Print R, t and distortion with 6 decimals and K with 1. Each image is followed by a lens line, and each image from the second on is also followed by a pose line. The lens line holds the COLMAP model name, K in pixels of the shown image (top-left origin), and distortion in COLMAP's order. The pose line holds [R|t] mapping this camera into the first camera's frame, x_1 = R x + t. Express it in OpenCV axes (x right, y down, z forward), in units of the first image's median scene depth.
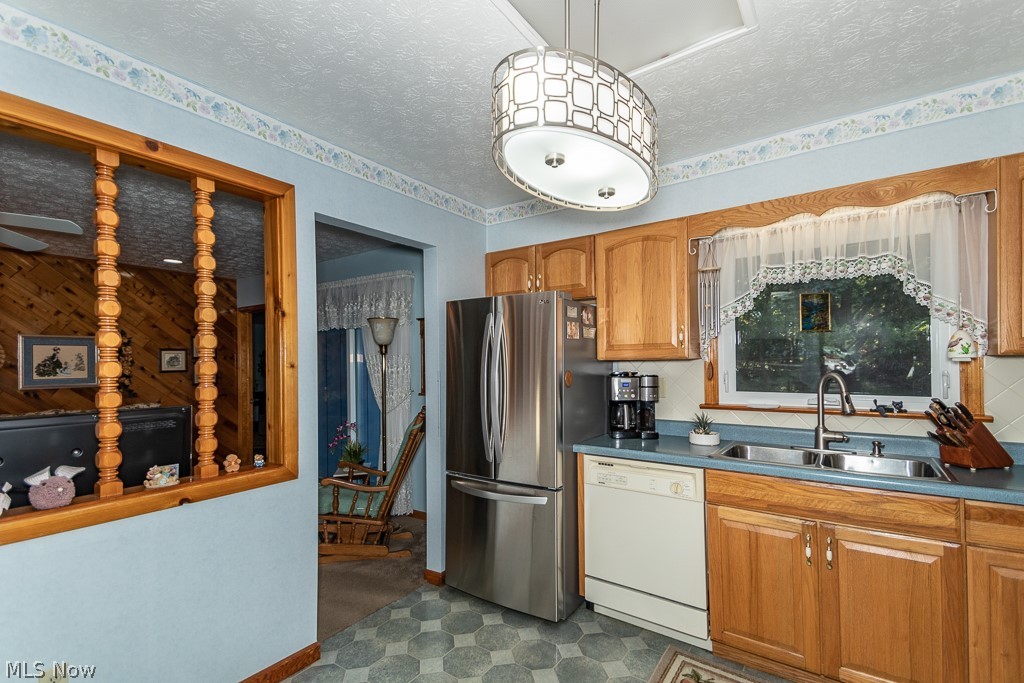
lens RADIAL K [[479.4, 0, 503.4], [0, 479.4, 356.7], [0, 0, 1]] dist [0.004475, -0.004672]
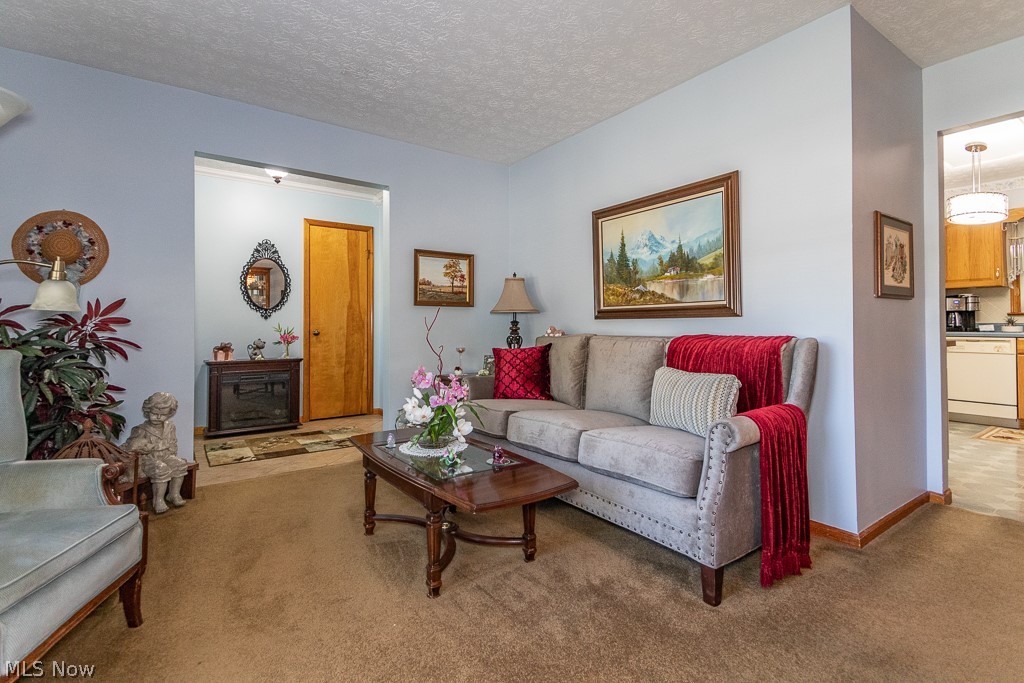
lens RADIAL K [[479.4, 0, 513.4], [0, 479.4, 335.1], [0, 0, 1]] dist [0.004475, -0.004672]
pose [[0.942932, 0.022320, -0.332237, -0.465383], [-0.013098, 0.999465, 0.029971, 0.098724], [0.332728, -0.023909, 0.942720, -0.823545]]
